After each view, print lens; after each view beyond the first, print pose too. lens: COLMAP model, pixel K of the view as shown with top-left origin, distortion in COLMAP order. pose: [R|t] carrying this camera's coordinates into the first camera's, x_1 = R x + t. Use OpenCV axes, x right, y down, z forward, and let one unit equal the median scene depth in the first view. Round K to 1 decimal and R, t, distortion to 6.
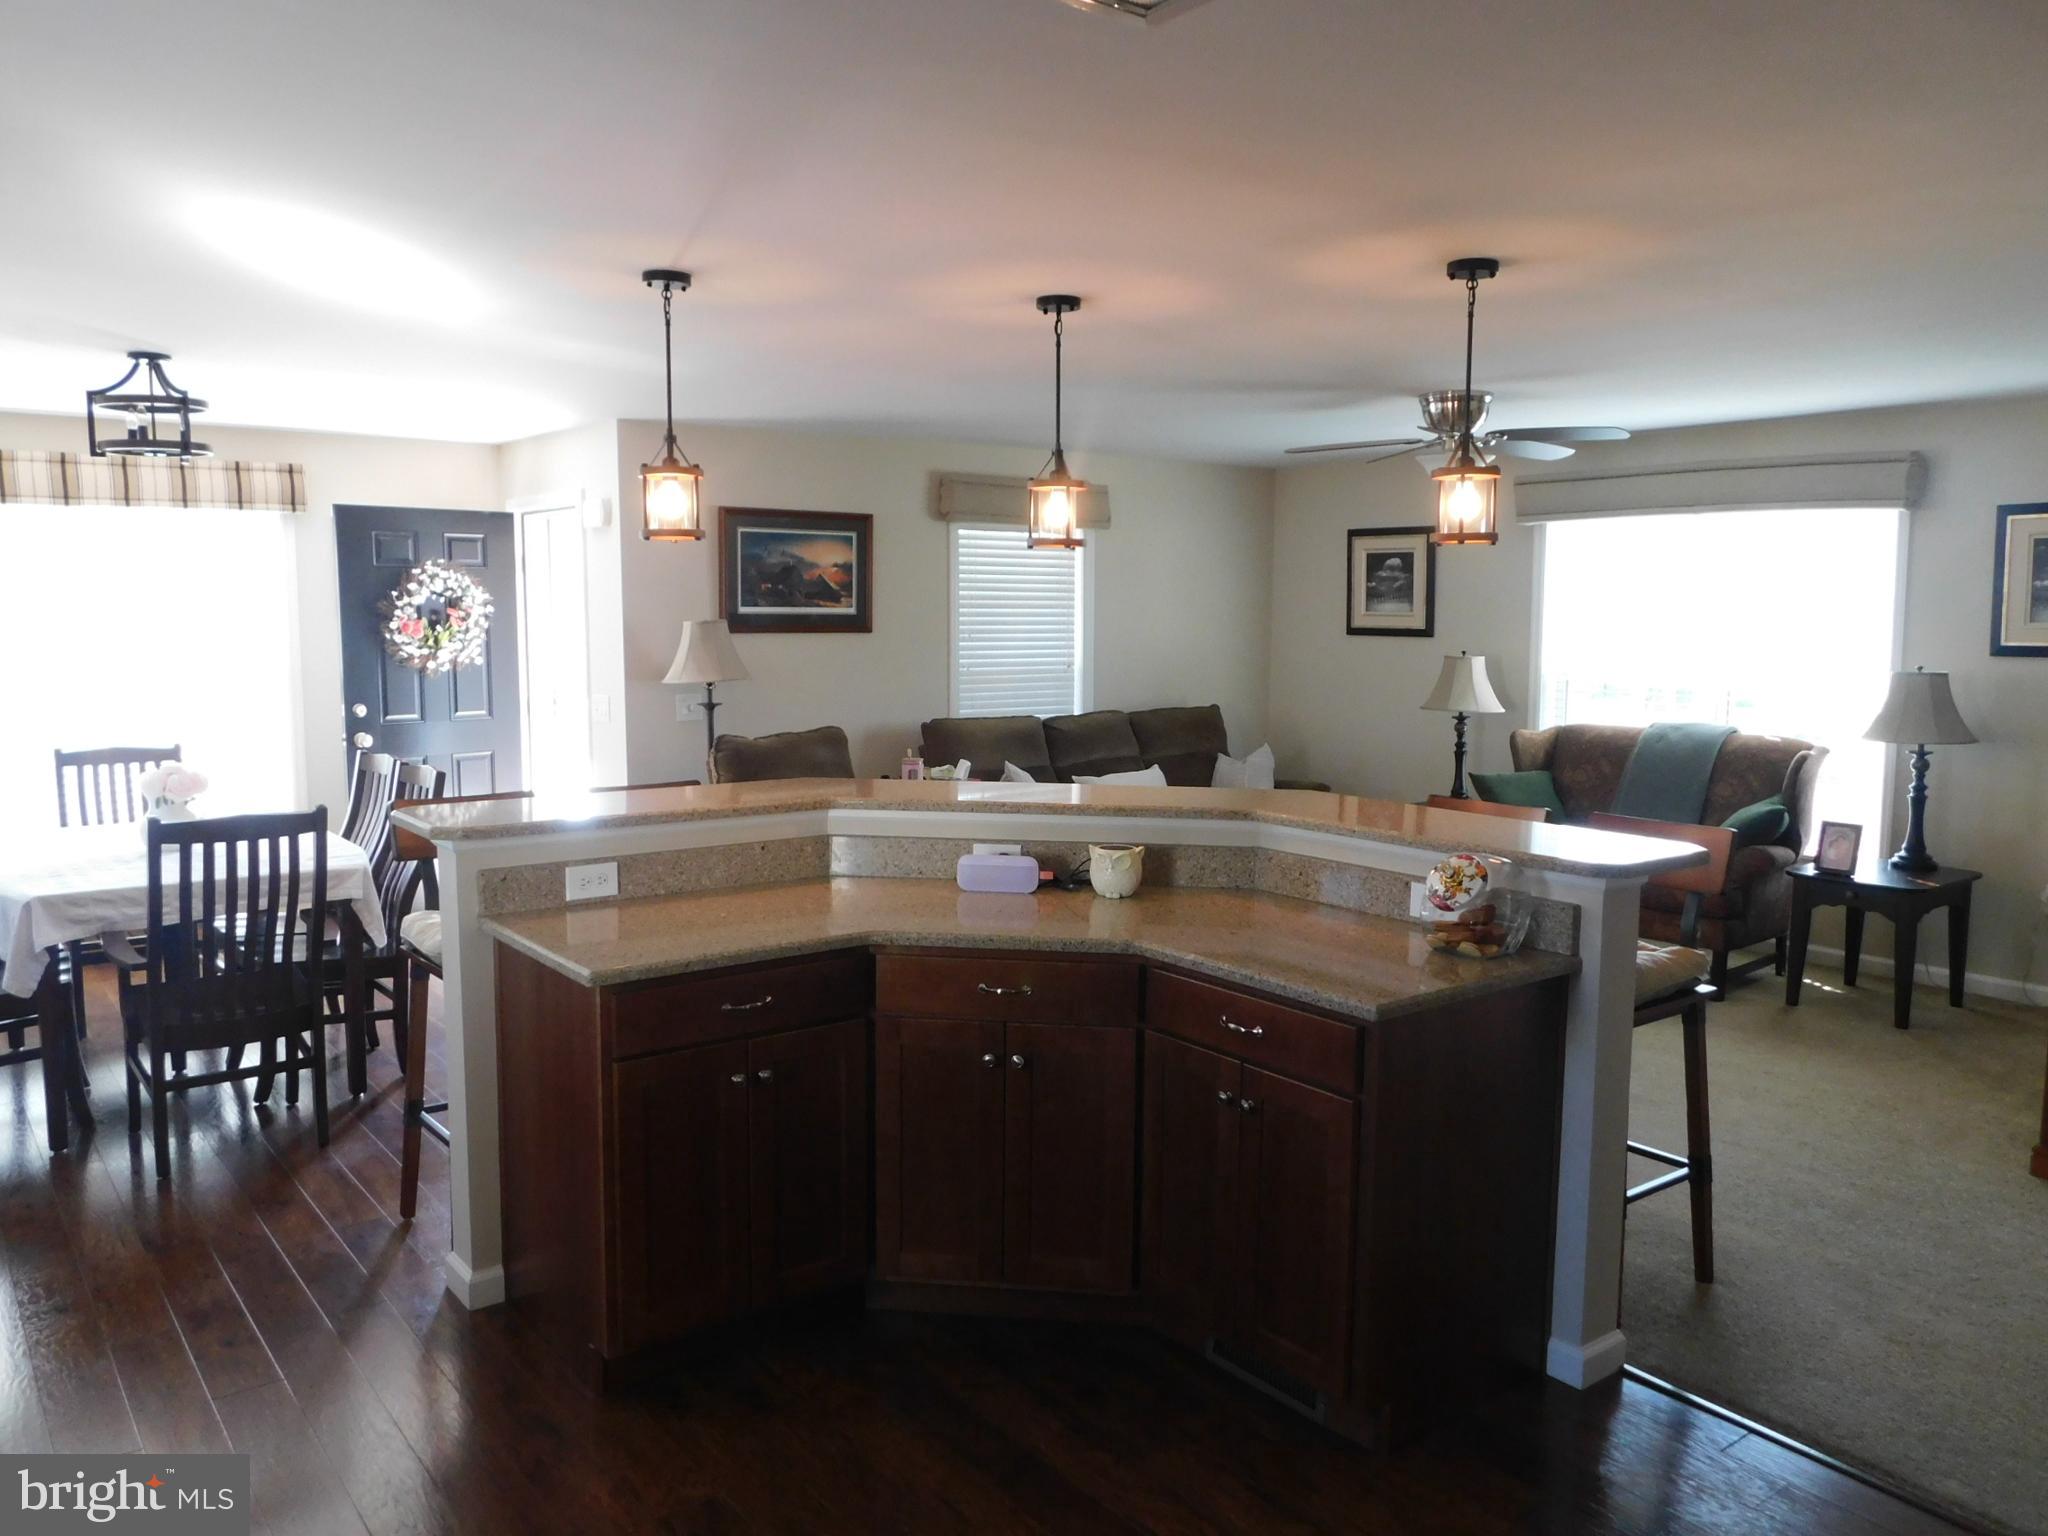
lens RADIAL K [[1512.0, 0, 1021.3], [0, 1512.0, 758.3], [0, 0, 1]] dist [-0.029455, 0.017959]
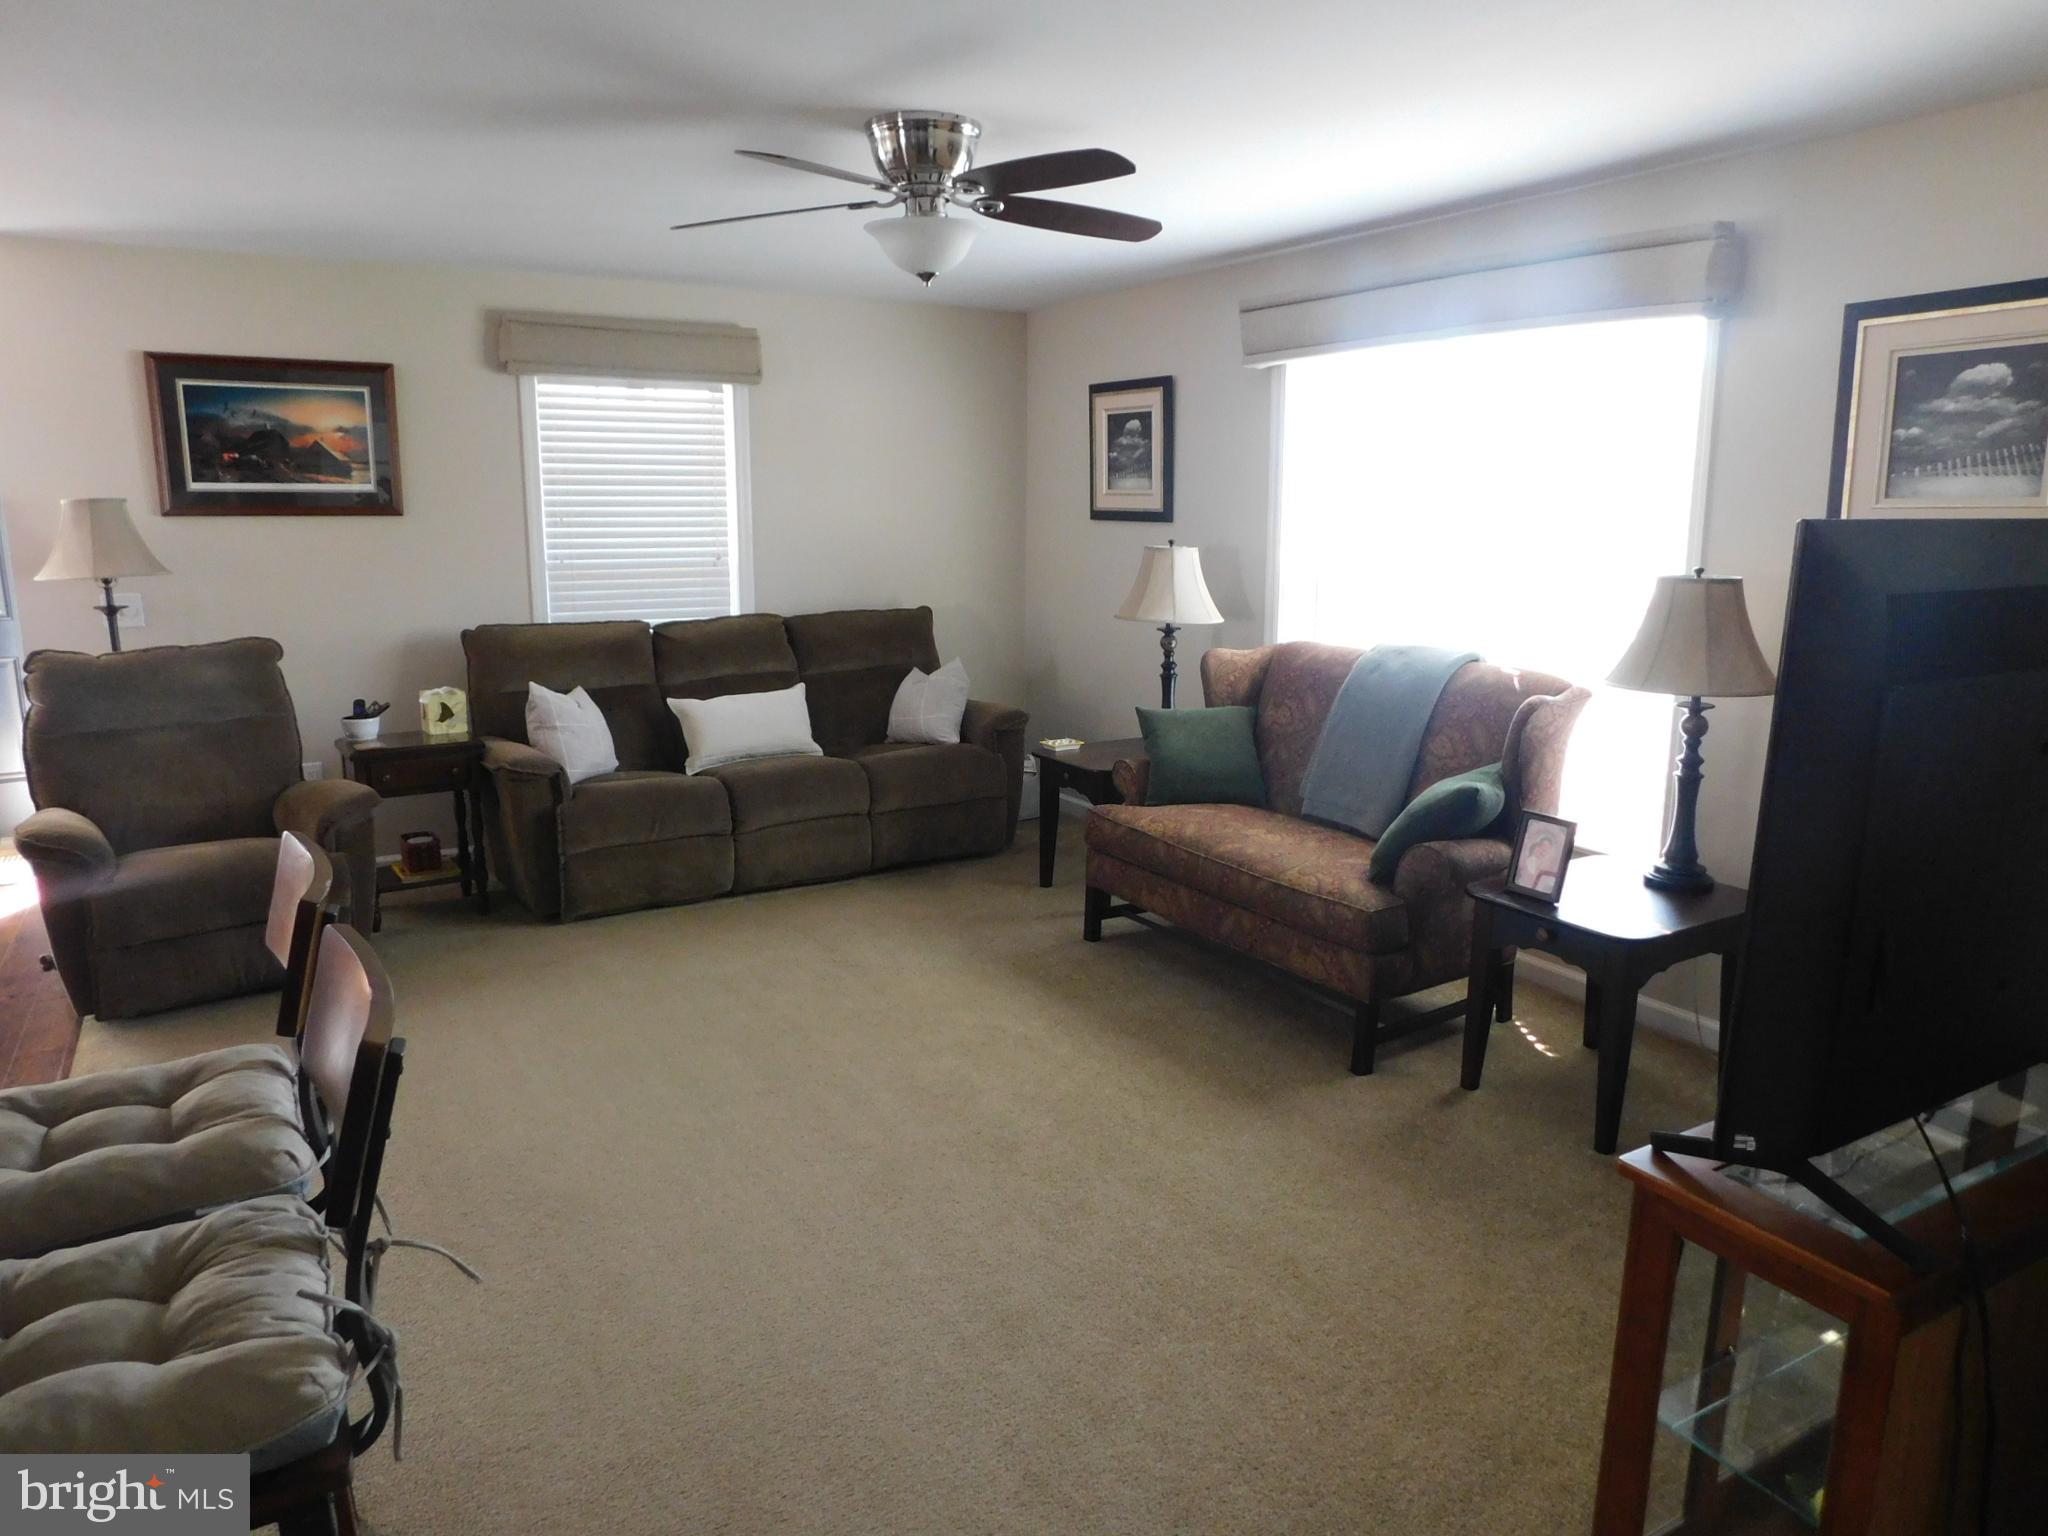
lens RADIAL K [[1356.5, 0, 1030.4], [0, 1356.5, 755.8], [0, 0, 1]] dist [-0.072223, 0.053262]
pose [[0.993218, 0.023511, -0.113863, 0.325537], [-0.013776, 0.996239, 0.085542, -0.022850], [0.115446, -0.083394, 0.989807, 0.345288]]
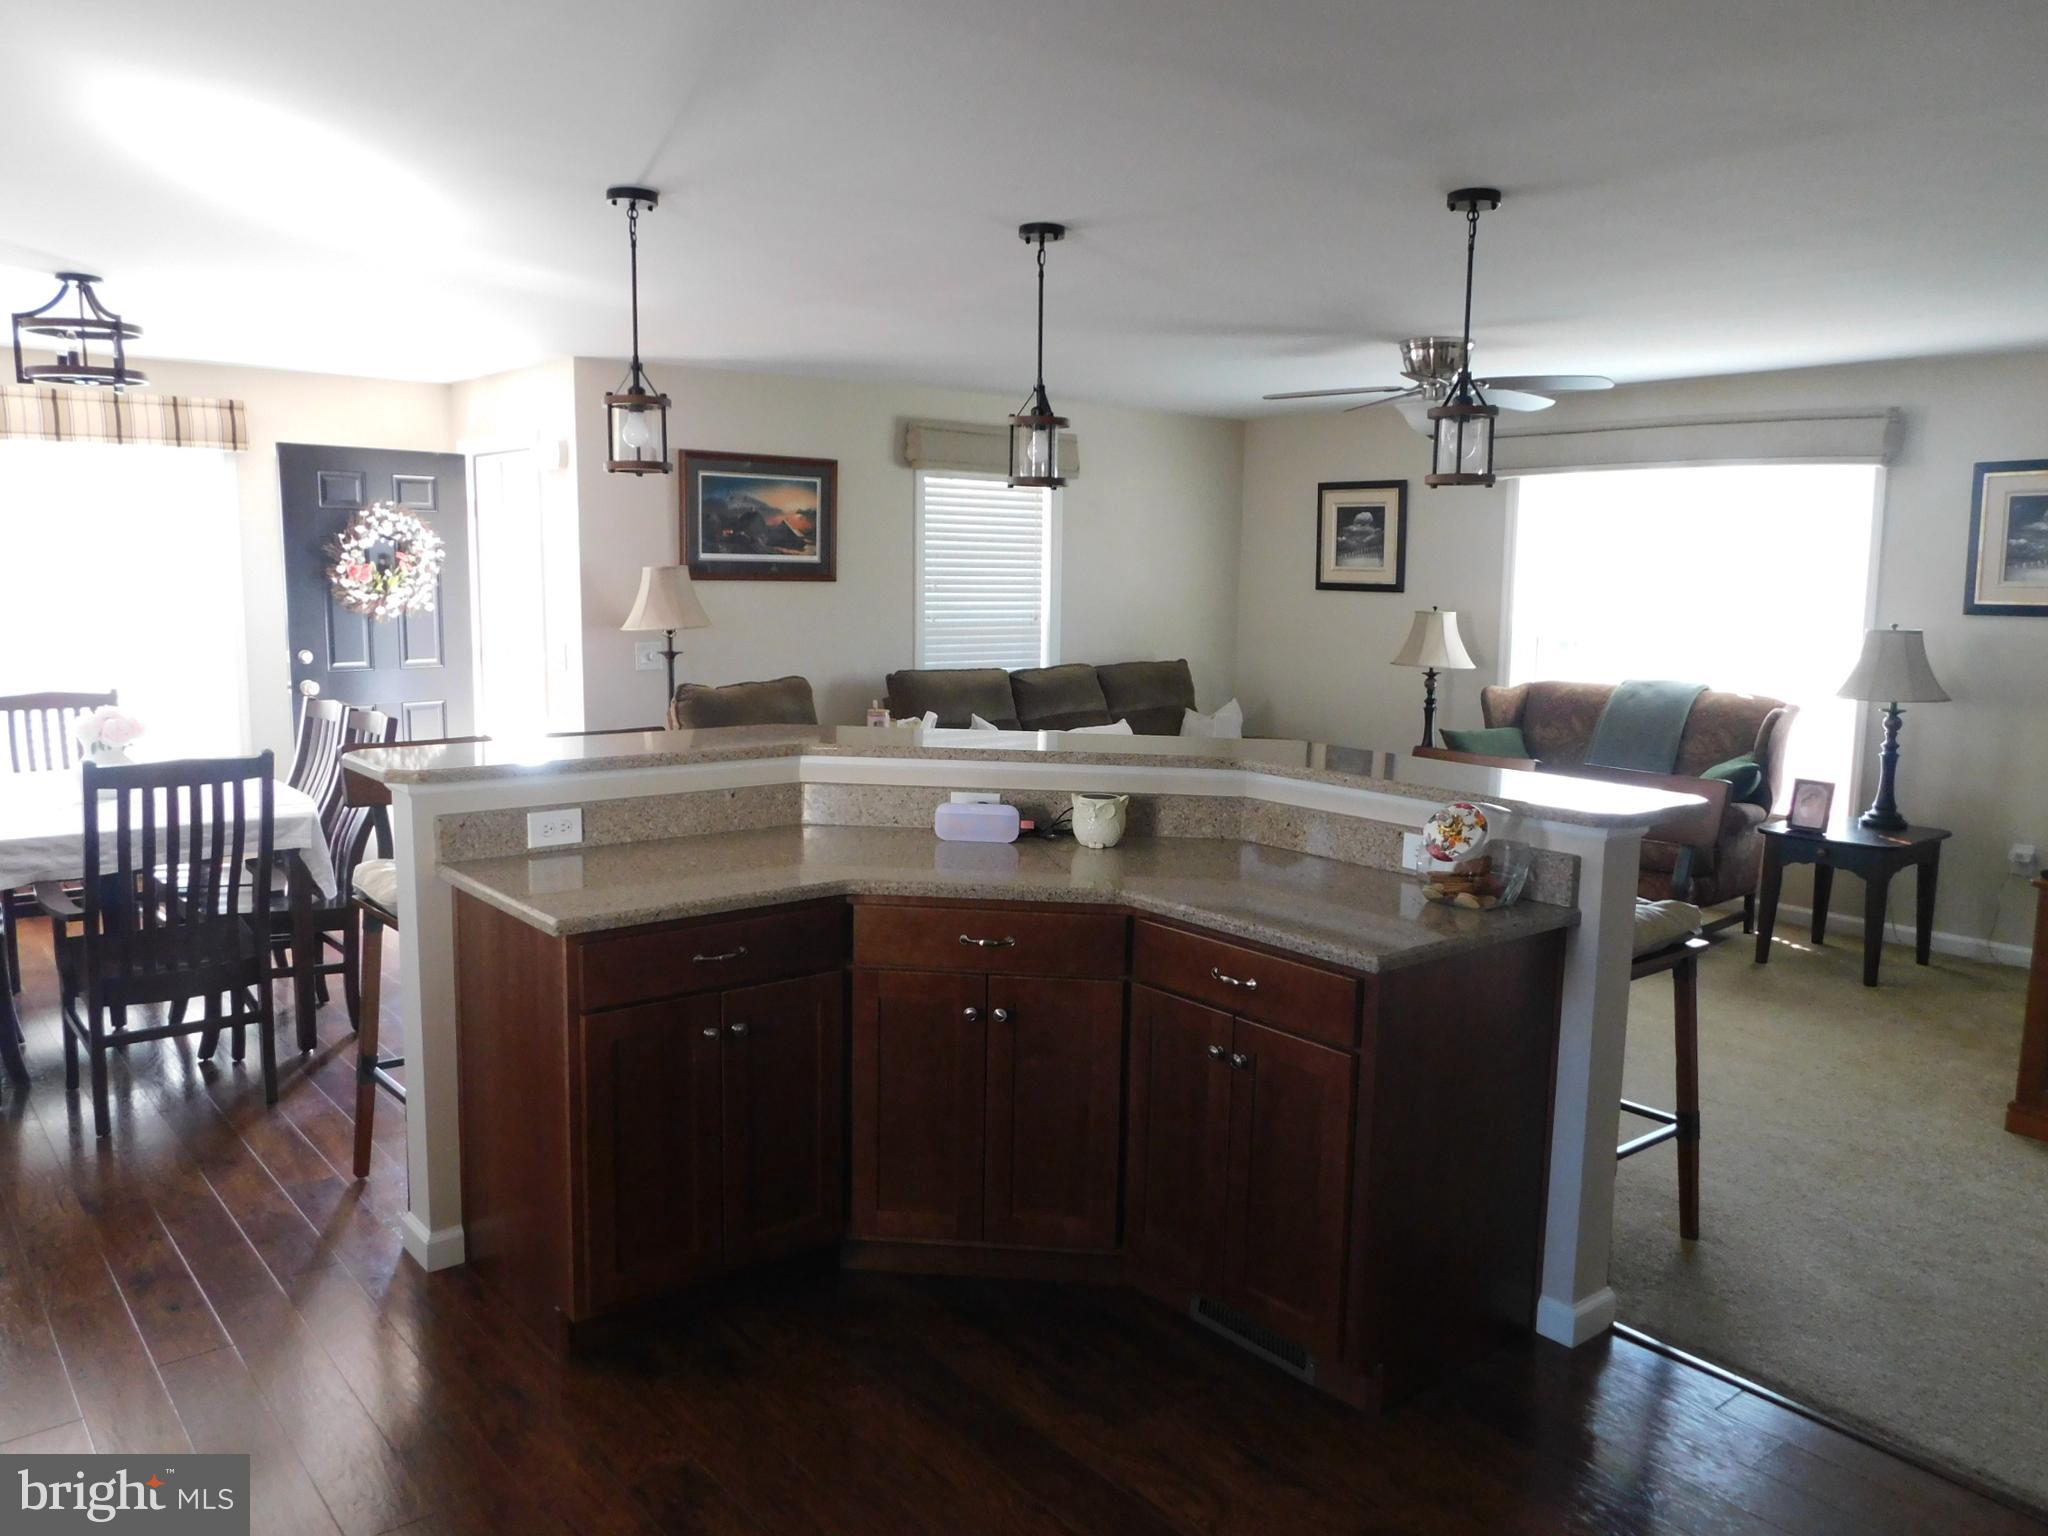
lens RADIAL K [[1512.0, 0, 1022.0], [0, 1512.0, 764.0], [0, 0, 1]] dist [-0.029455, 0.017959]
pose [[0.999485, 0.006168, 0.031477, -0.008972], [-0.007111, 0.999527, 0.029928, 0.004837], [-0.031278, -0.030136, 0.999056, 0.017004]]
